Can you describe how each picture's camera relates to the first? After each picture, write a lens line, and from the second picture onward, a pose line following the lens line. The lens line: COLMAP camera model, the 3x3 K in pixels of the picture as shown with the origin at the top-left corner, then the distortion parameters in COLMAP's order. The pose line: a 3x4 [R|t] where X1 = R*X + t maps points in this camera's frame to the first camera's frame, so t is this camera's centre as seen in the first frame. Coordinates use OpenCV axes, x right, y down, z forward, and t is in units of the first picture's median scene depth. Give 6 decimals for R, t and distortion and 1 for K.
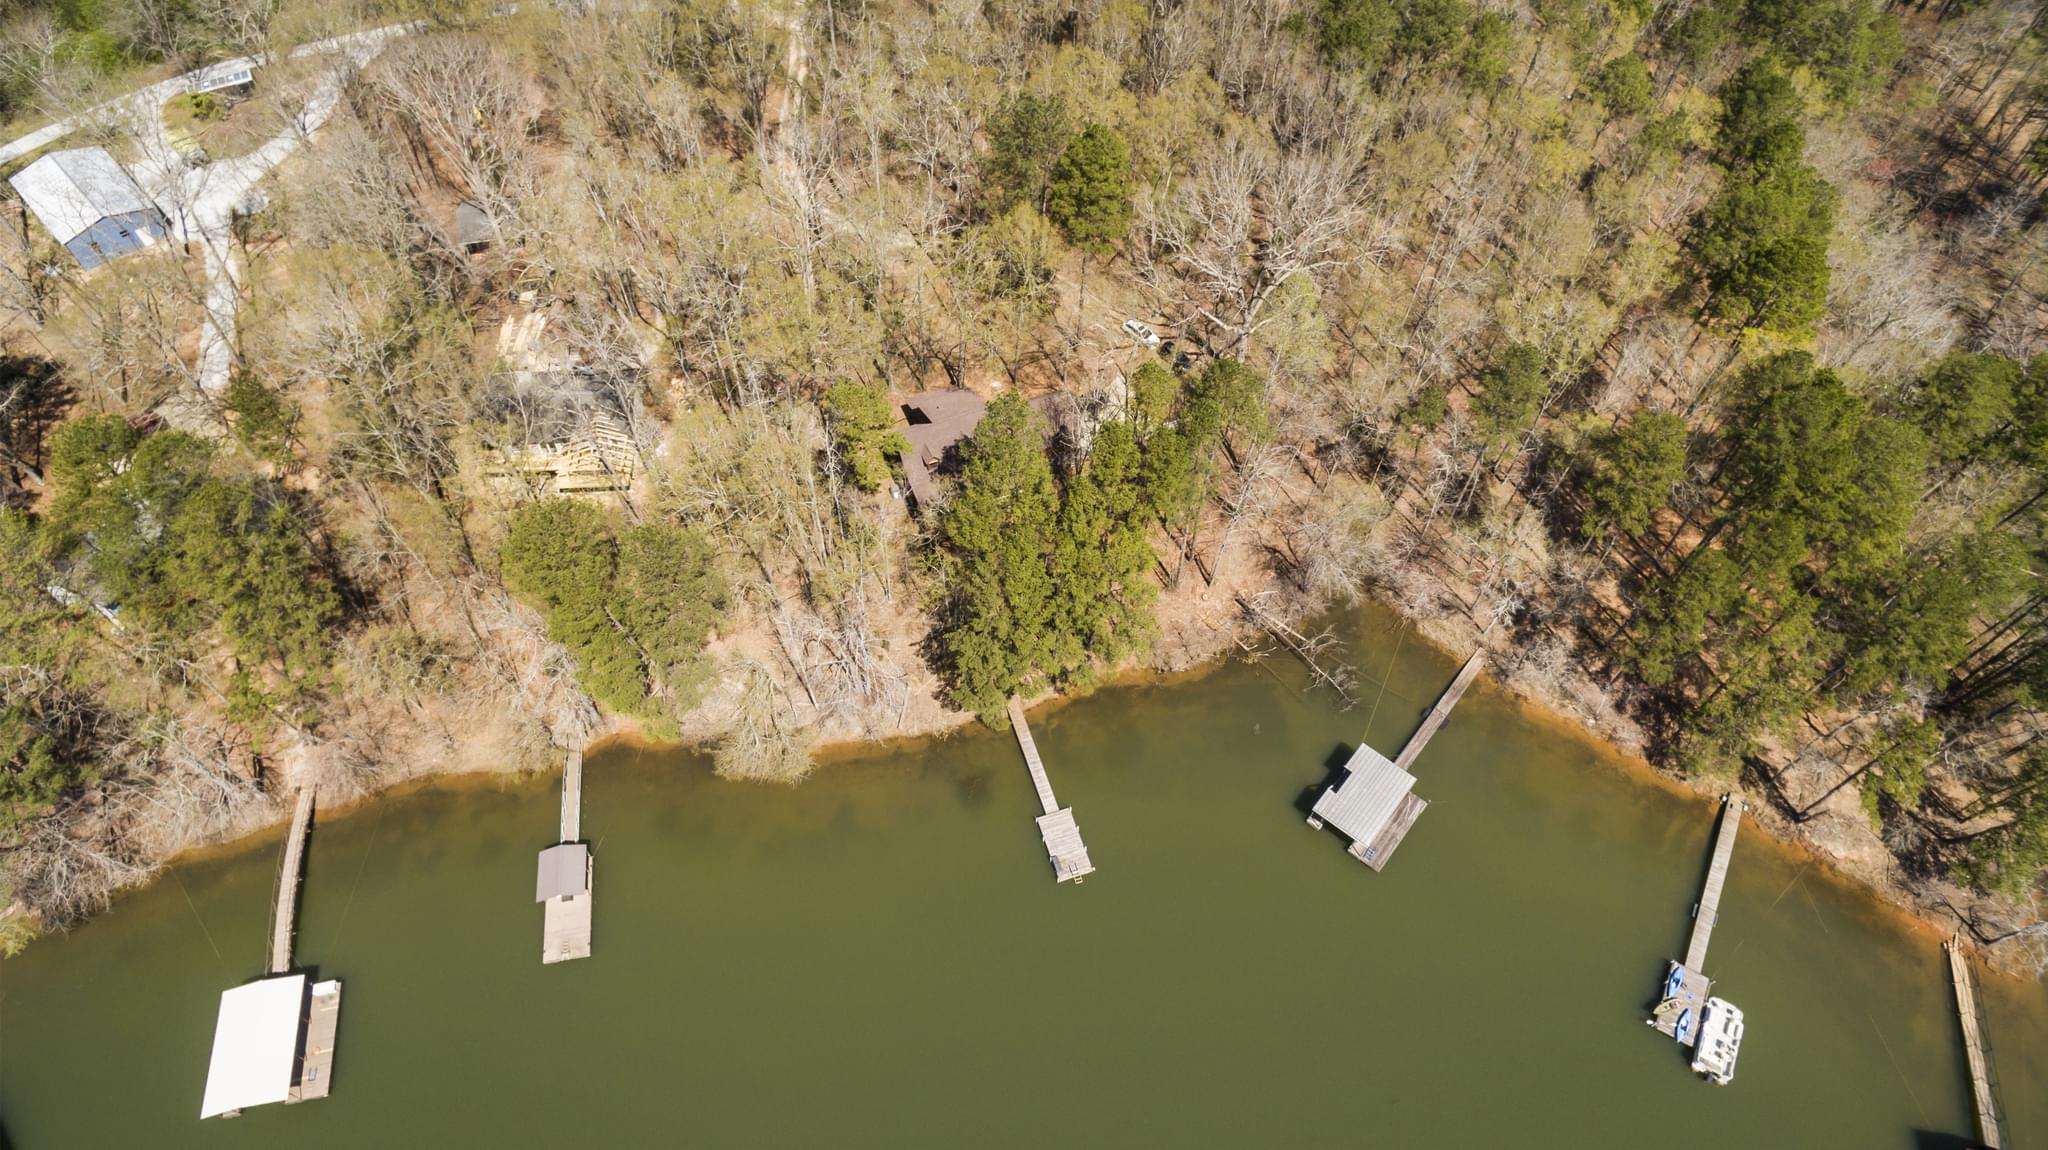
lens RADIAL K [[1137.9, 0, 1024.0], [0, 1137.9, 575.0], [0, 0, 1]] dist [0.004025, 0.002157]
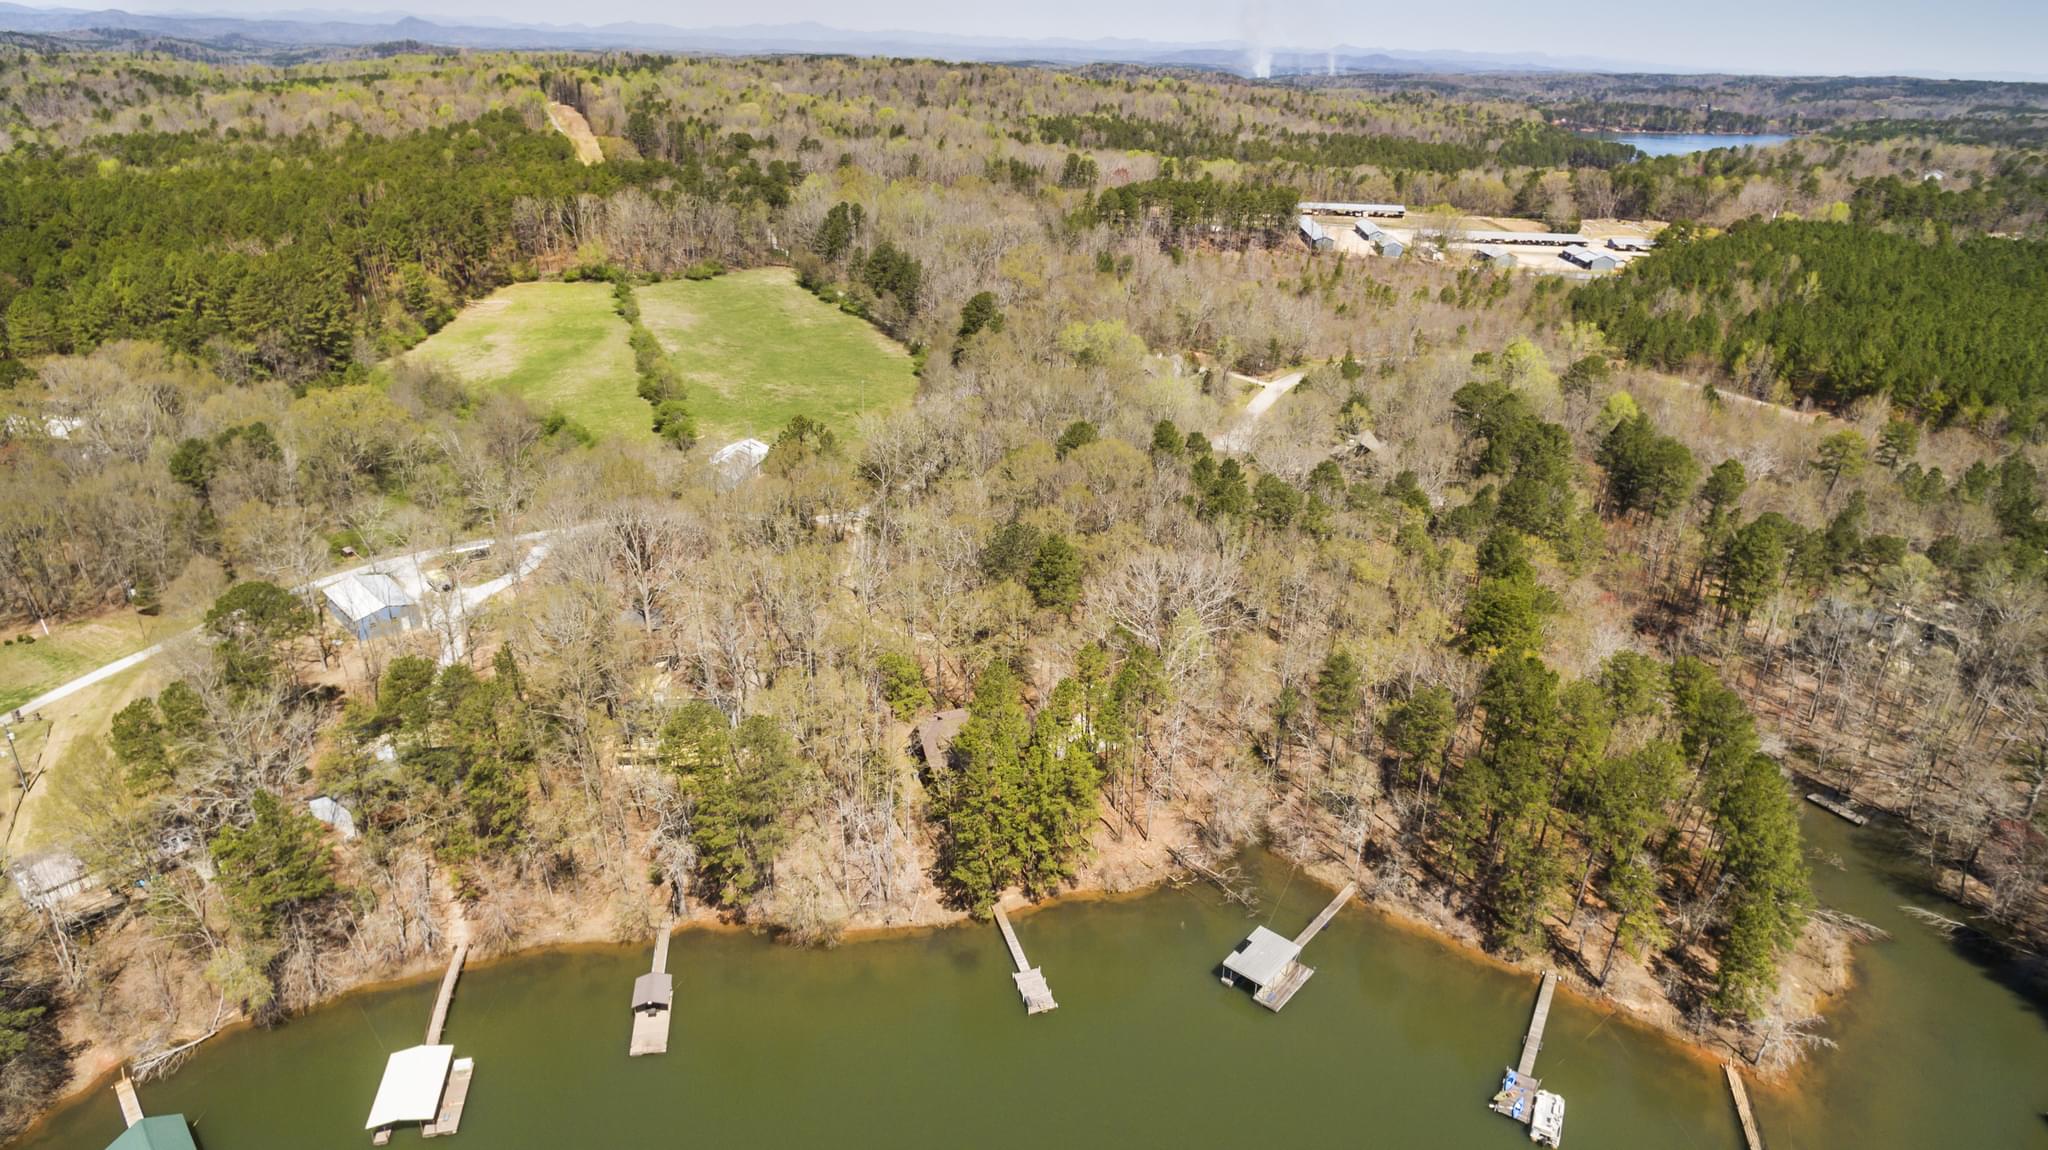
lens RADIAL K [[1137.9, 0, 1024.0], [0, 1137.9, 575.0], [0, 0, 1]] dist [0.004025, 0.002157]
pose [[0.999977, 0.006729, -0.001199, 0.020716], [-0.006433, 0.867188, -0.497939, 0.445100], [-0.002311, 0.497935, 0.867211, -0.344104]]
